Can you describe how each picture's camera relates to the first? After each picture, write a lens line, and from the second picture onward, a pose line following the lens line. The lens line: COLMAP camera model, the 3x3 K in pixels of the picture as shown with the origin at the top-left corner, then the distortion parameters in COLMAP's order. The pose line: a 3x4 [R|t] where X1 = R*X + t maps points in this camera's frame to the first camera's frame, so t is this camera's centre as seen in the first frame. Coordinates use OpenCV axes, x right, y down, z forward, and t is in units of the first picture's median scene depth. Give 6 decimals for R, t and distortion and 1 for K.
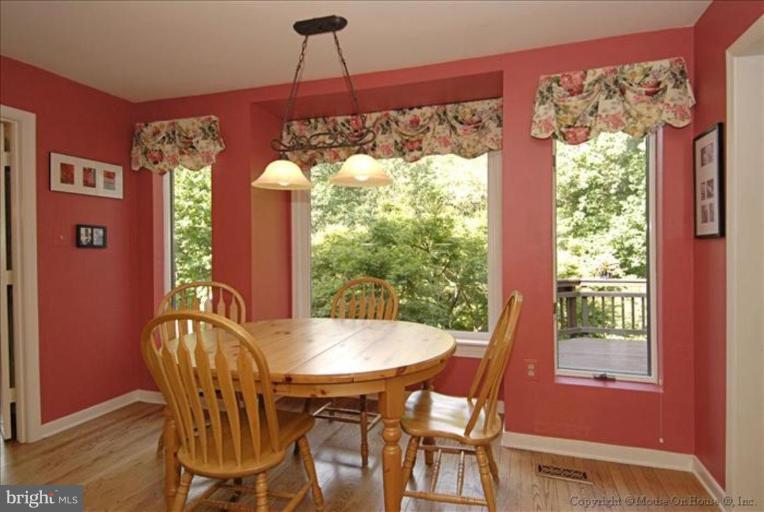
lens RADIAL K [[413.1, 0, 383.7], [0, 413.1, 252.6], [0, 0, 1]] dist [0.046156, -0.053870]
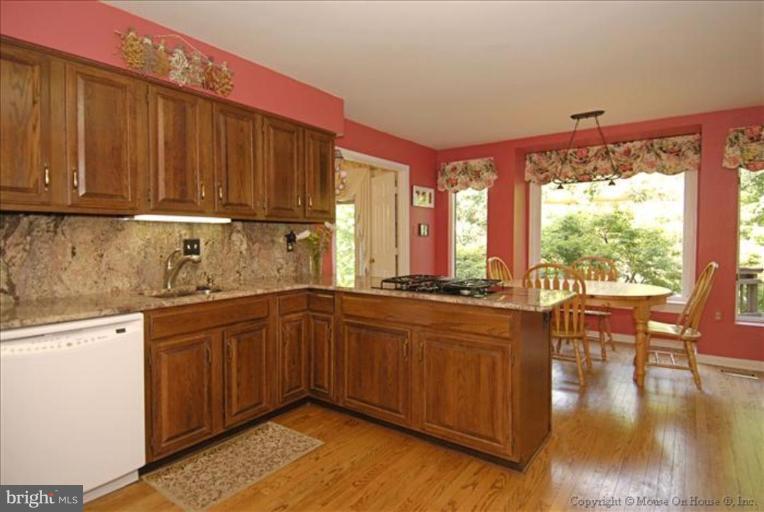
lens RADIAL K [[413.1, 0, 383.7], [0, 413.1, 252.6], [0, 0, 1]] dist [0.046156, -0.053870]
pose [[0.952248, 0.016714, -0.304868, -0.299636], [-0.007613, 0.999490, 0.031014, 0.004335], [0.305231, -0.027212, 0.951889, -0.702065]]
